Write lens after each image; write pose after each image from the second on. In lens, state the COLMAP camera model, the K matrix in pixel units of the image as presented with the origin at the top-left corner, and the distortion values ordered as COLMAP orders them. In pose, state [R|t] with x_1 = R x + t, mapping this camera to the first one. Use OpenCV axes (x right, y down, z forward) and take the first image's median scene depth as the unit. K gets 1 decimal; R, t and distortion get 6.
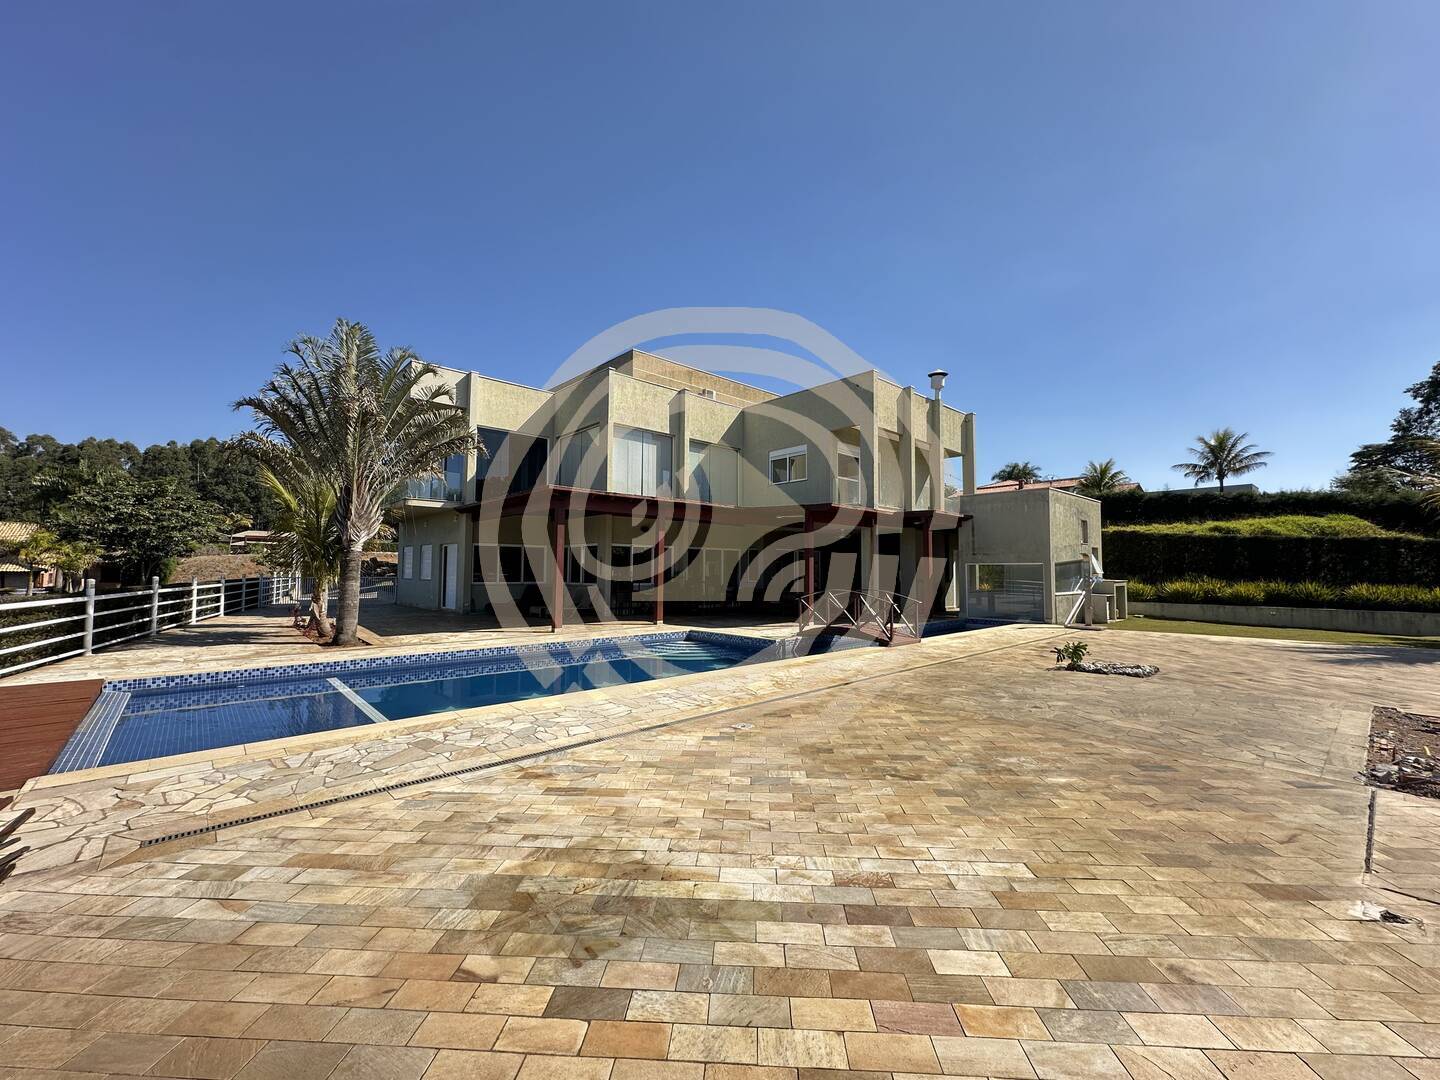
lens RADIAL K [[570.5, 0, 719.2], [0, 570.5, 541.3], [0, 0, 1]] dist [0.003033, 0.000391]
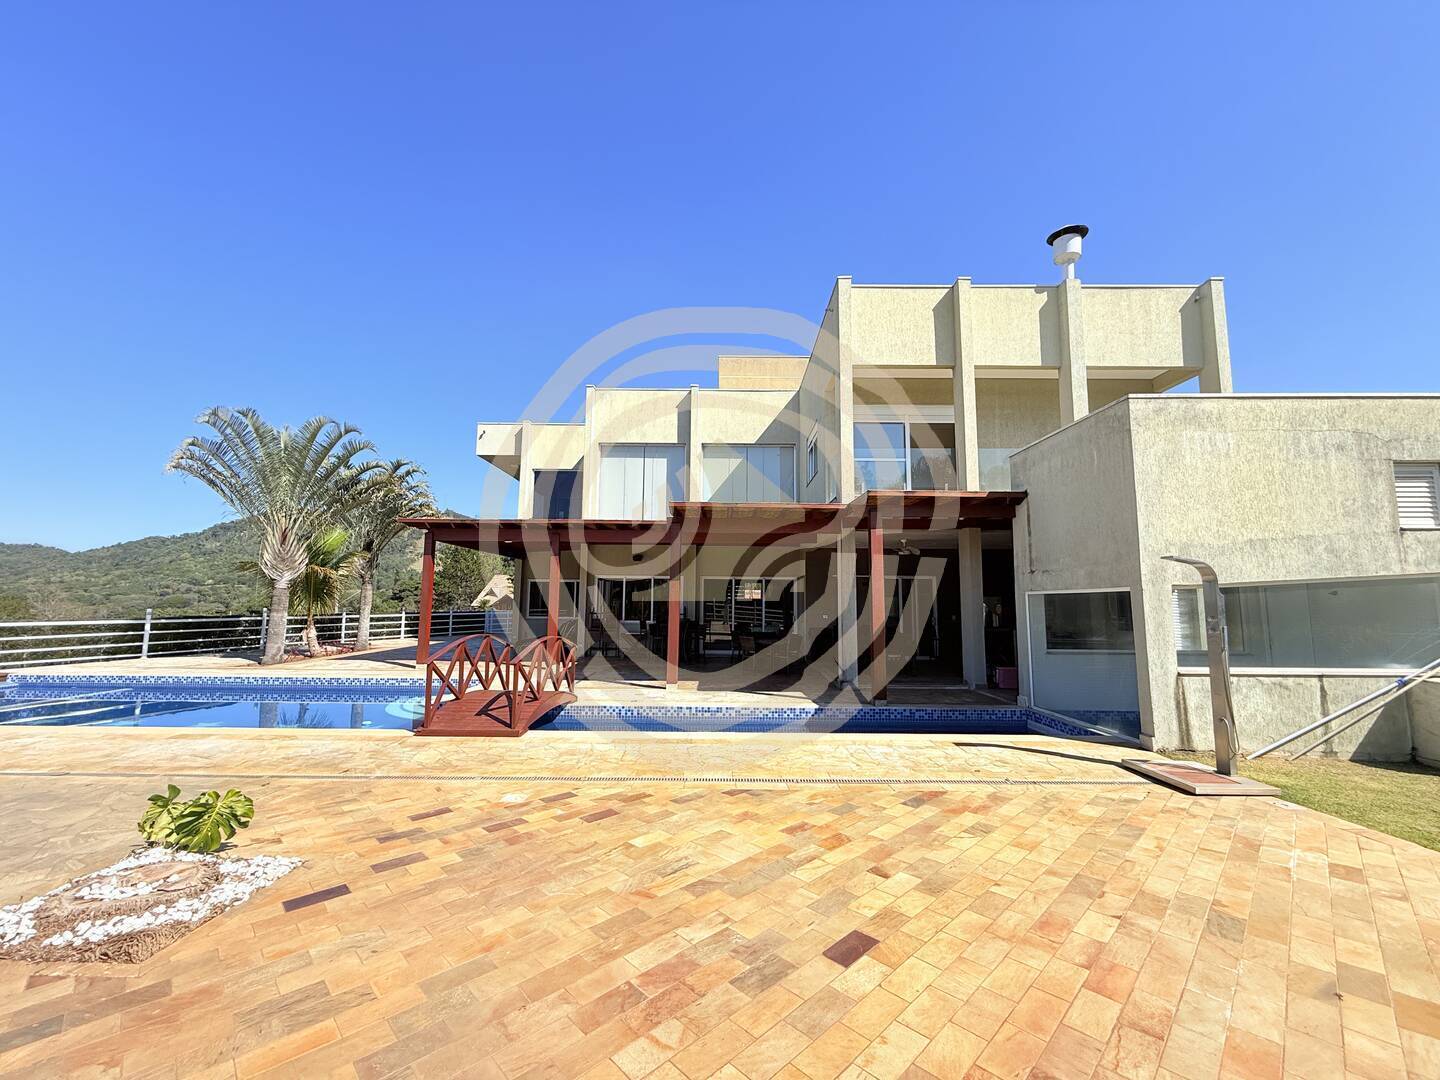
lens RADIAL K [[572.6, 0, 717.1], [0, 572.6, 538.5], [0, 0, 1]] dist [0.004238, -0.000268]
pose [[0.727295, -0.077611, -0.681923, 0.628235], [0.029825, 0.996221, -0.081573, 0.027711], [0.685677, 0.038989, 0.726861, 0.518649]]
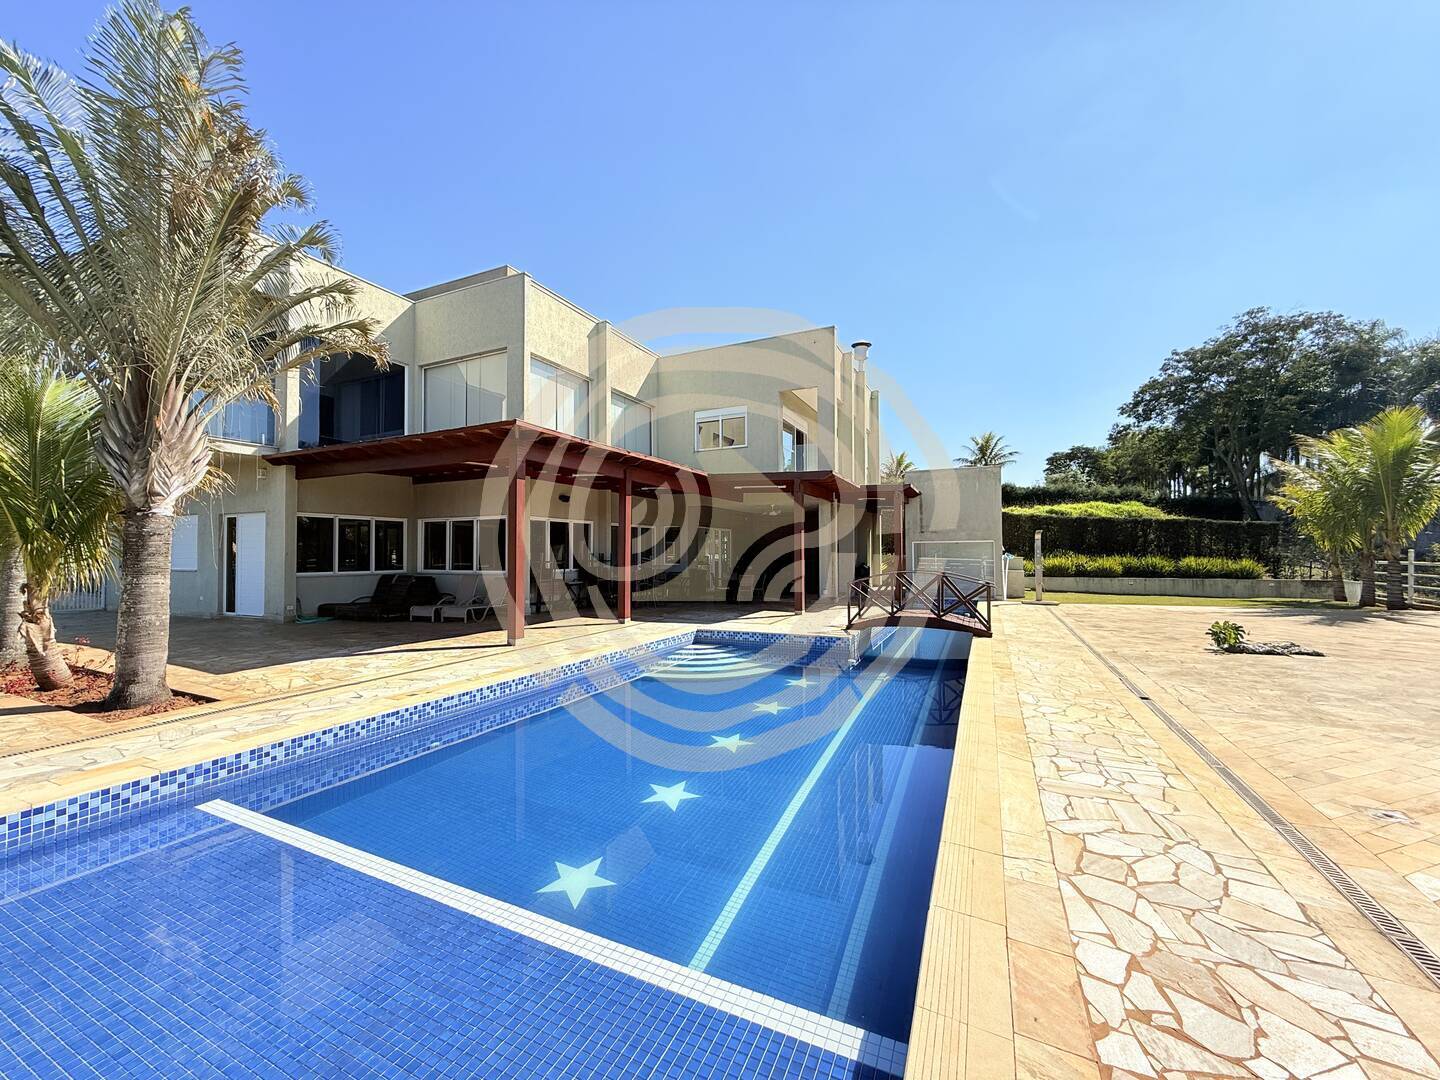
lens RADIAL K [[572.6, 0, 719.1], [0, 572.6, 540.3], [0, 0, 1]] dist [0.004238, -0.000268]
pose [[0.925730, -0.001989, 0.378180, -0.262674], [-0.008887, 0.999596, 0.027009, 0.014585], [-0.378081, -0.028364, 0.925338, 0.246281]]
